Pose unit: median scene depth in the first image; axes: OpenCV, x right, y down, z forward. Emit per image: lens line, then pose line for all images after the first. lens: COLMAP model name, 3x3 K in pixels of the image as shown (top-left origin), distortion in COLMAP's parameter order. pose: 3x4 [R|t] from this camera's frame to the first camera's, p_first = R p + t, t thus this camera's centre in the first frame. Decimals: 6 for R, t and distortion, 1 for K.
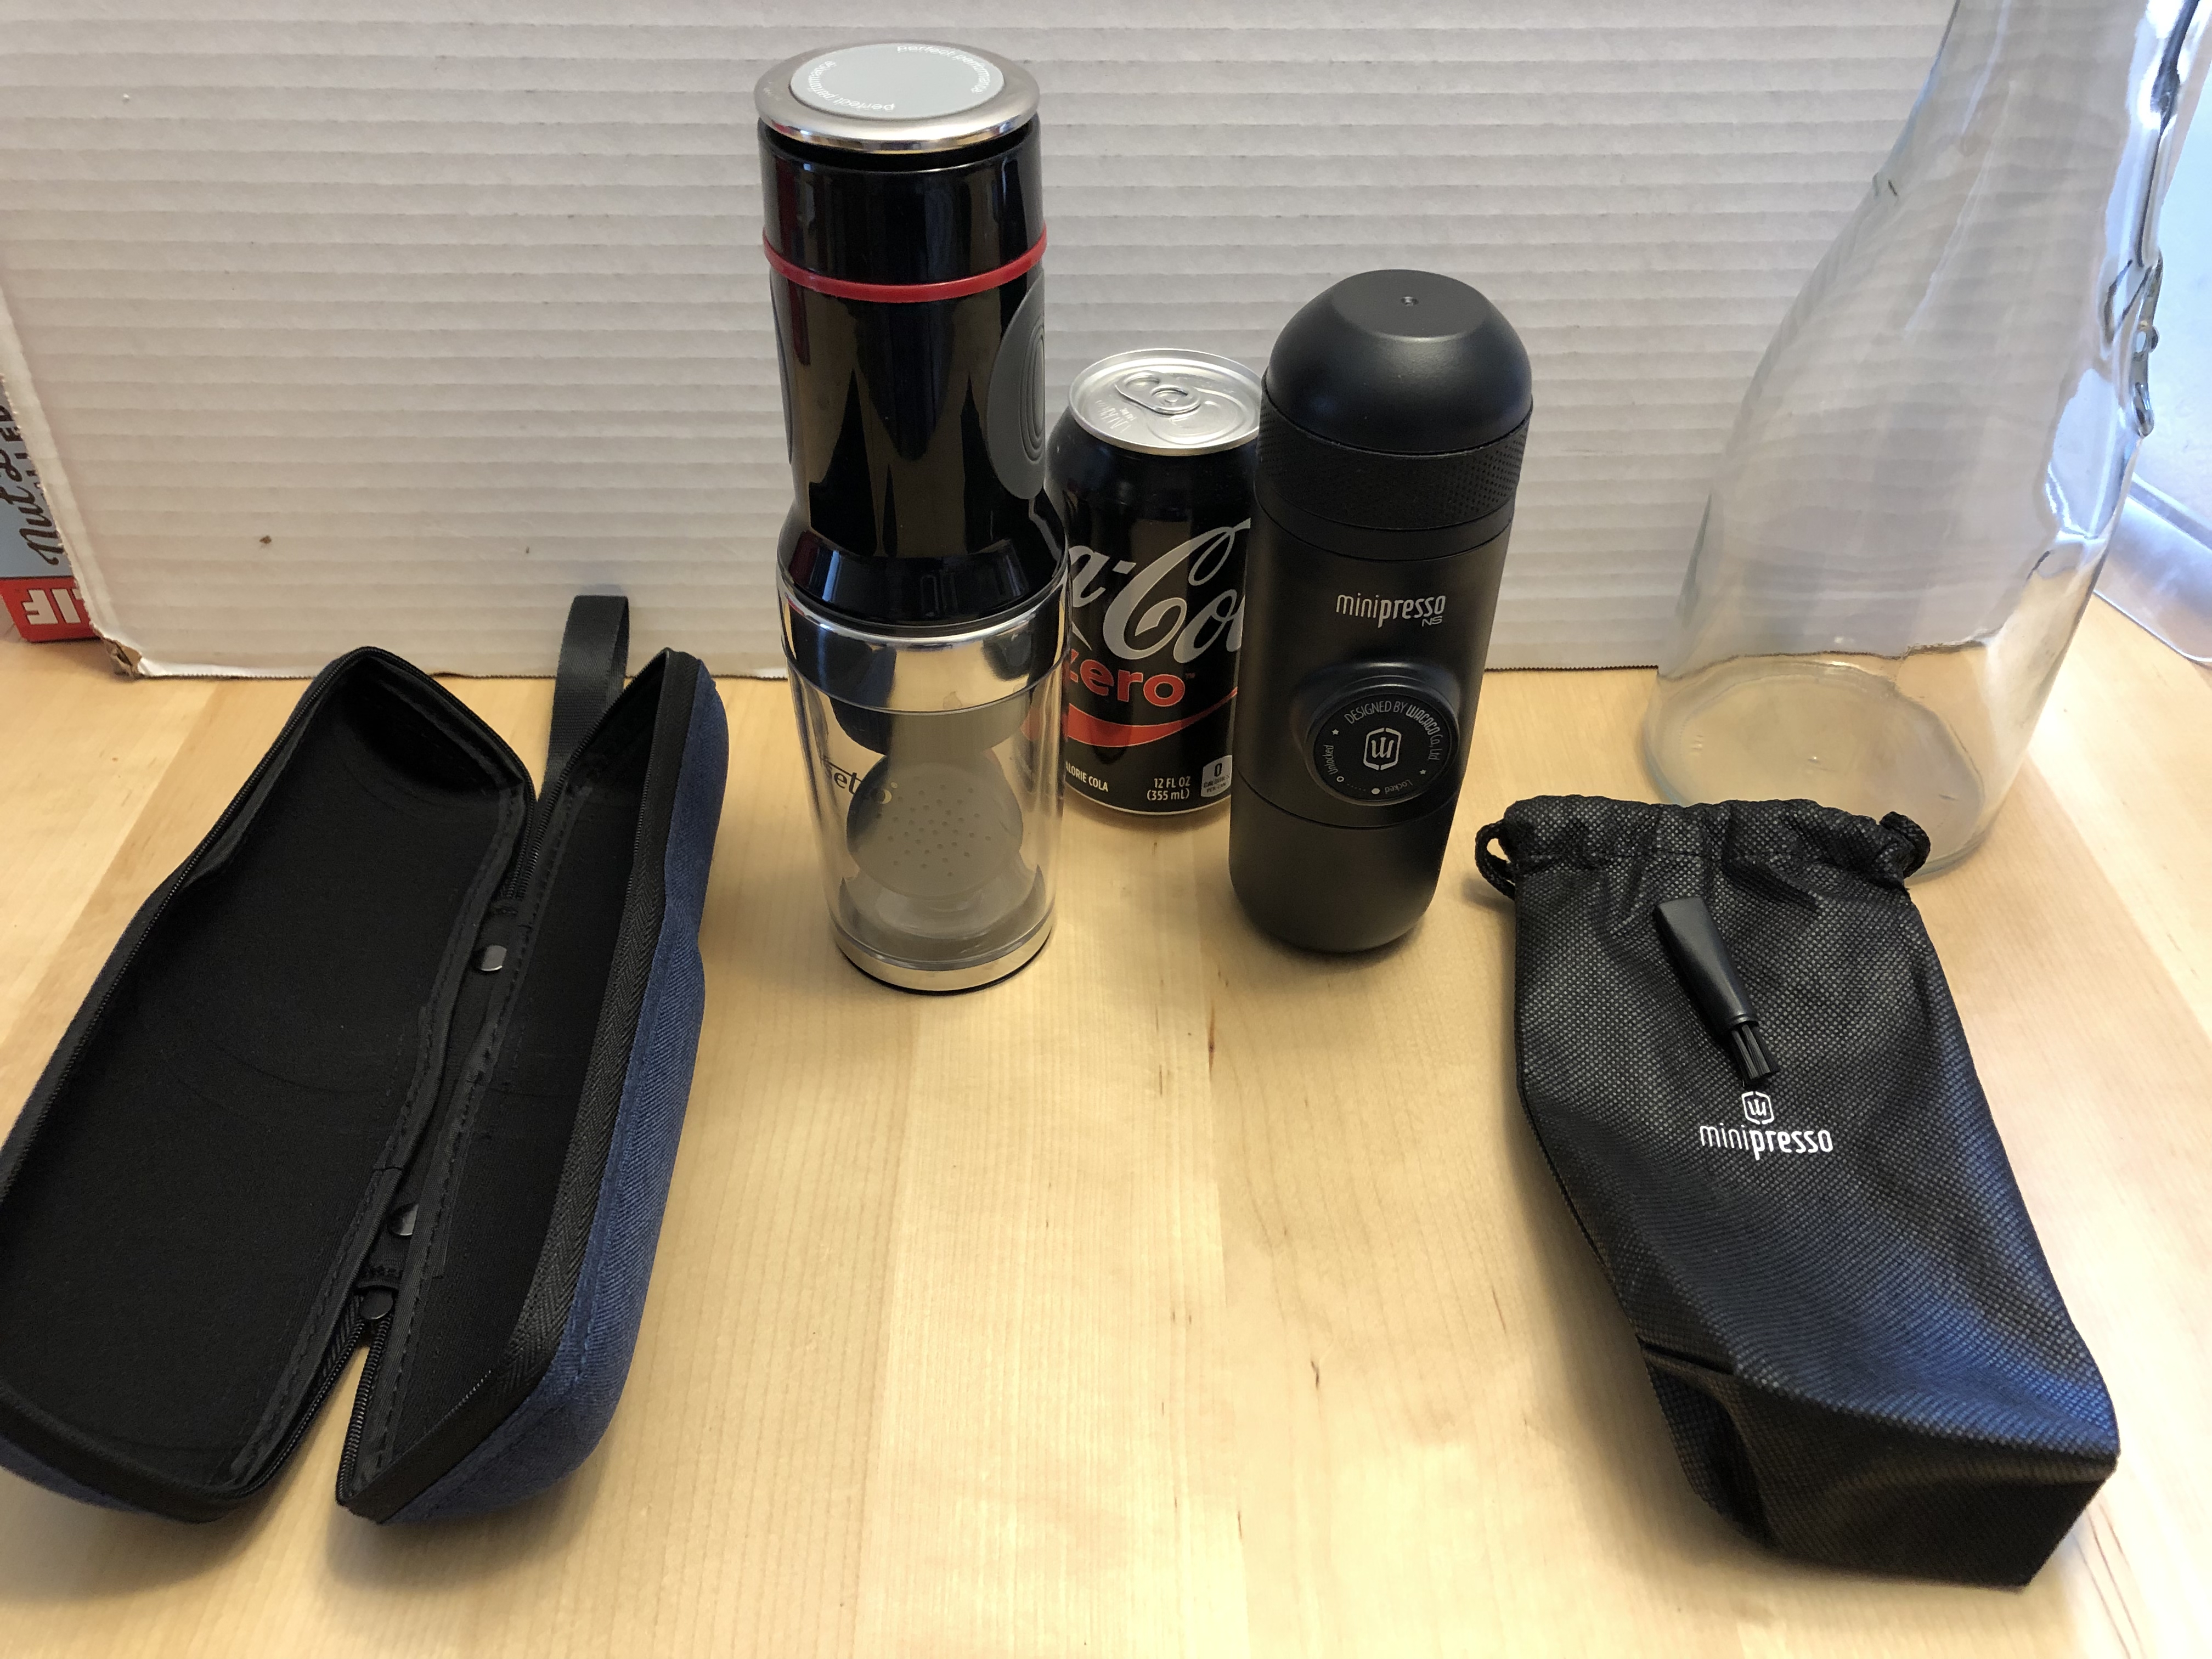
lens RADIAL K [[1868.4, 0, 1105.6], [0, 1868.4, 832.1], [0, 0, 1]] dist [-0.064641, 0.070975]
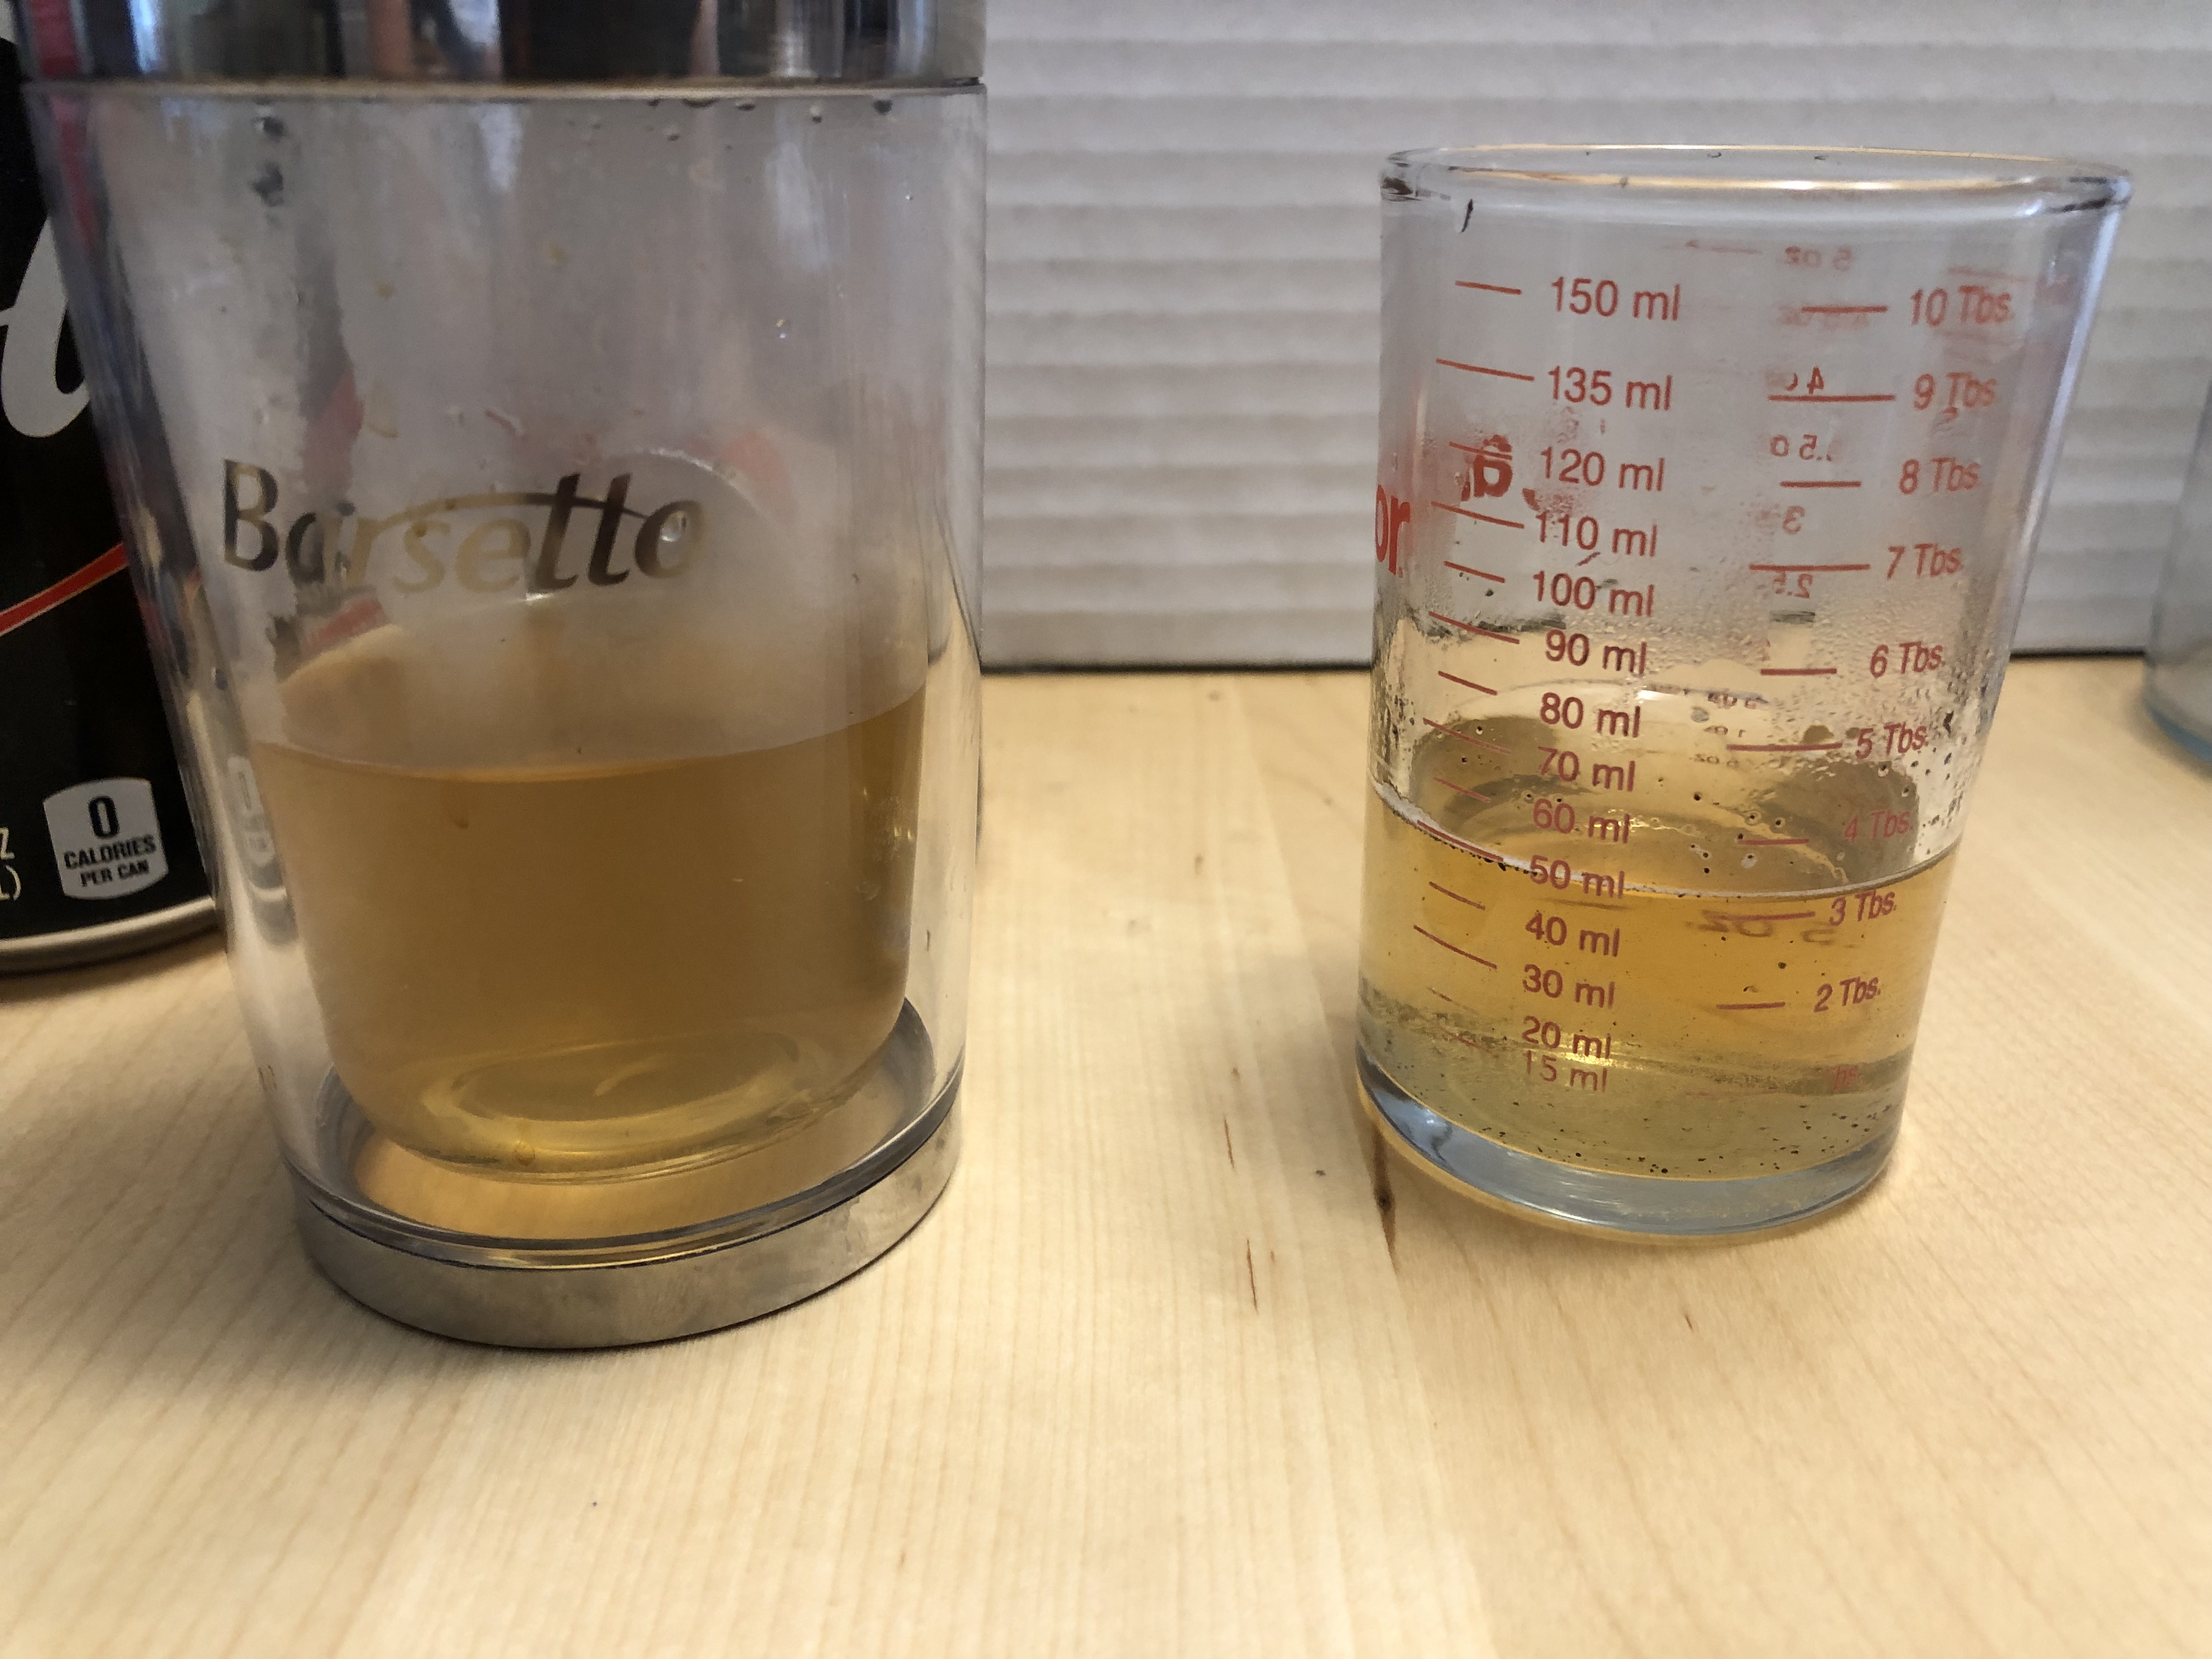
lens RADIAL K [[1868.4, 0, 1113.3], [0, 1868.4, 848.0], [0, 0, 1]] dist [-0.064641, 0.070975]
pose [[0.999822, -0.018460, 0.003770, 0.004278], [0.018687, 0.946004, -0.323615, 0.168070], [0.002408, 0.323628, 0.946181, 0.645325]]
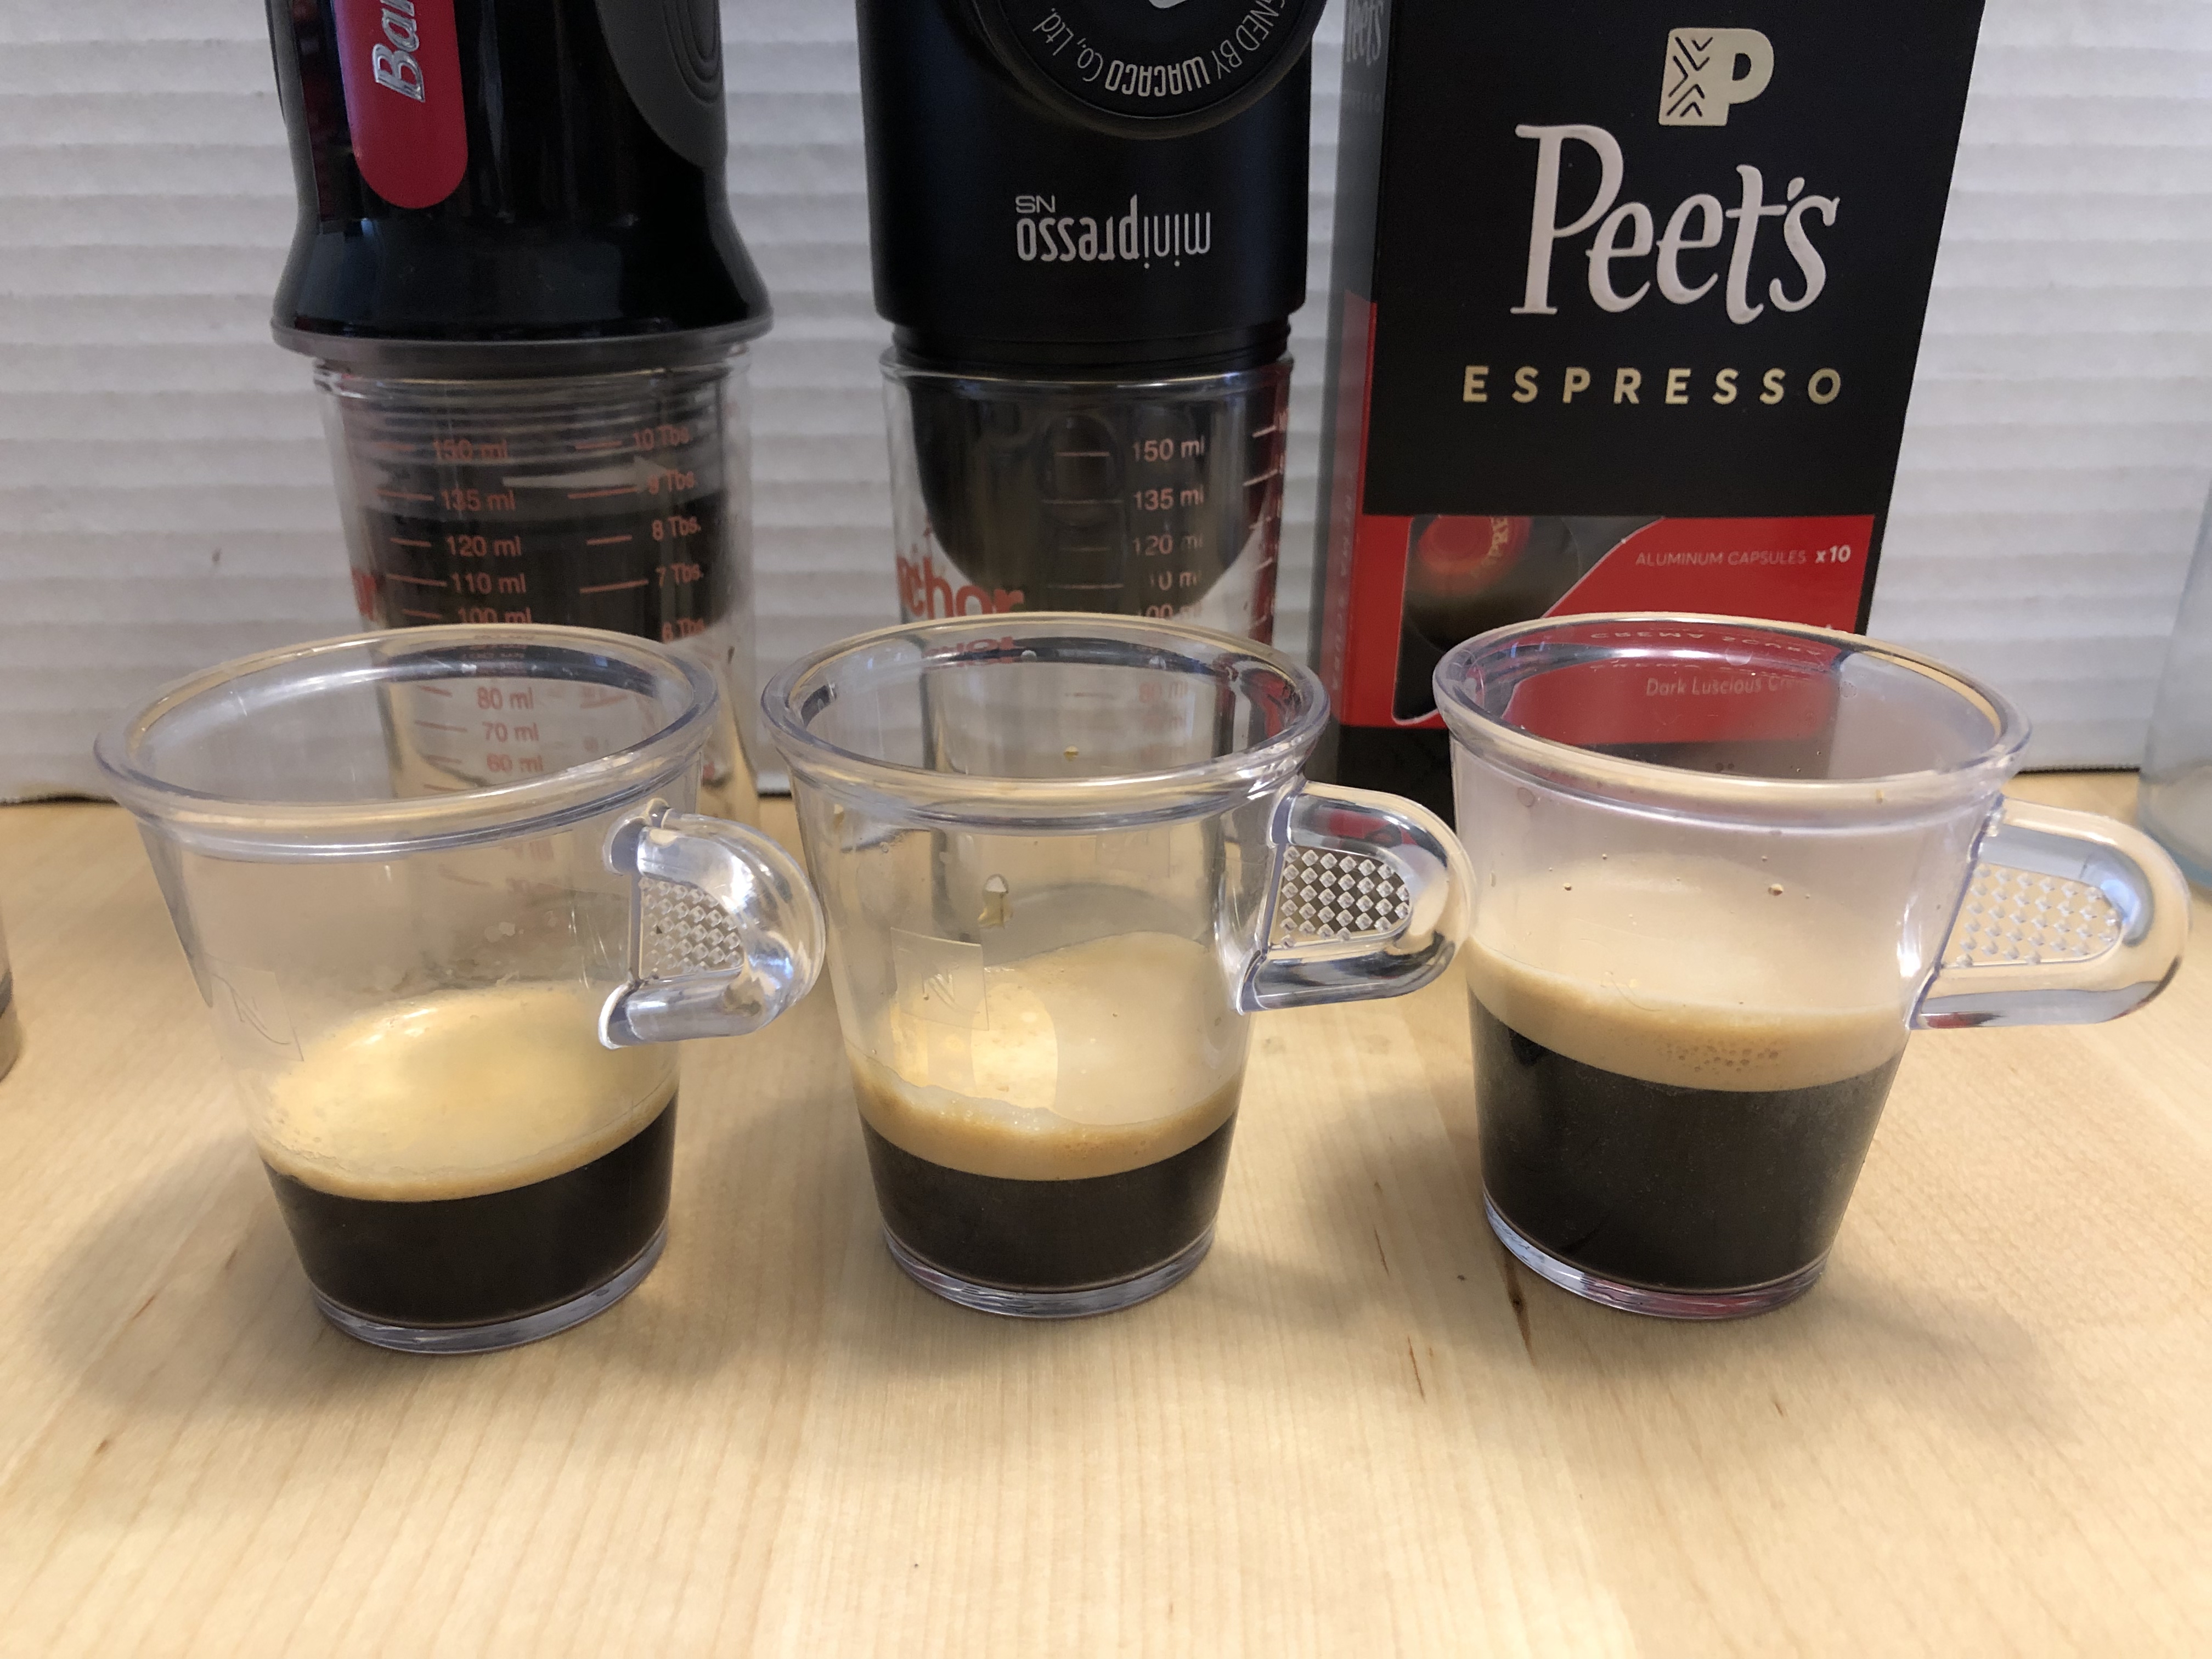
lens RADIAL K [[1868.4, 0, 1084.1], [0, 1868.4, 829.1], [0, 0, 1]] dist [-0.064641, 0.070975]
pose [[0.999812, -0.019330, -0.001789, -0.041060], [0.017573, 0.940356, -0.339738, 0.158414], [0.008250, 0.339643, 0.940518, 0.564428]]
